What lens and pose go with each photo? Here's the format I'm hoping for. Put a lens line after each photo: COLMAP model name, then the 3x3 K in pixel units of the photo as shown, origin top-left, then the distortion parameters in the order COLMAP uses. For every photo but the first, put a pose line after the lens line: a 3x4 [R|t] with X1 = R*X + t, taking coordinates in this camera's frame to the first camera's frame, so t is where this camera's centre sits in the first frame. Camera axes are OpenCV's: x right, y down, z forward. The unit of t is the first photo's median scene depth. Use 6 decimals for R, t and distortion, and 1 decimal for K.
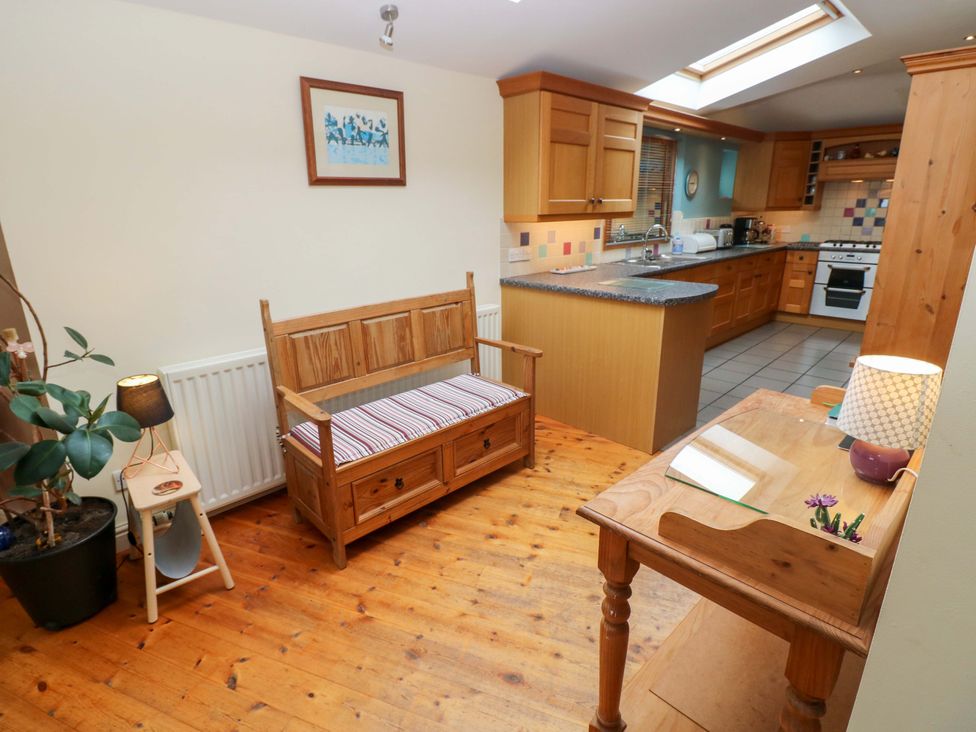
lens RADIAL K [[510.9, 0, 481.7], [0, 510.9, 358.6], [0, 0, 1]] dist [-0.002576, -0.009885]
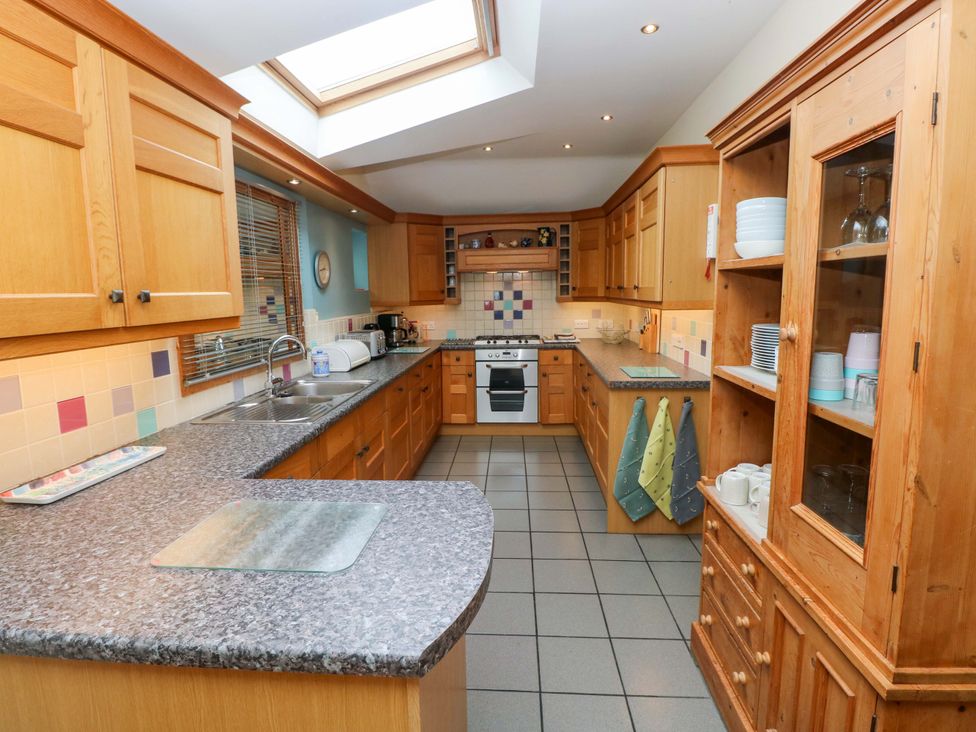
lens RADIAL K [[510.9, 0, 480.2], [0, 510.9, 360.3], [0, 0, 1]] dist [-0.002576, -0.009885]
pose [[0.750038, -0.085814, 0.655804, 0.107249], [0.195044, 0.976150, -0.095338, -0.113106], [-0.631982, 0.199418, 0.748887, 0.362441]]
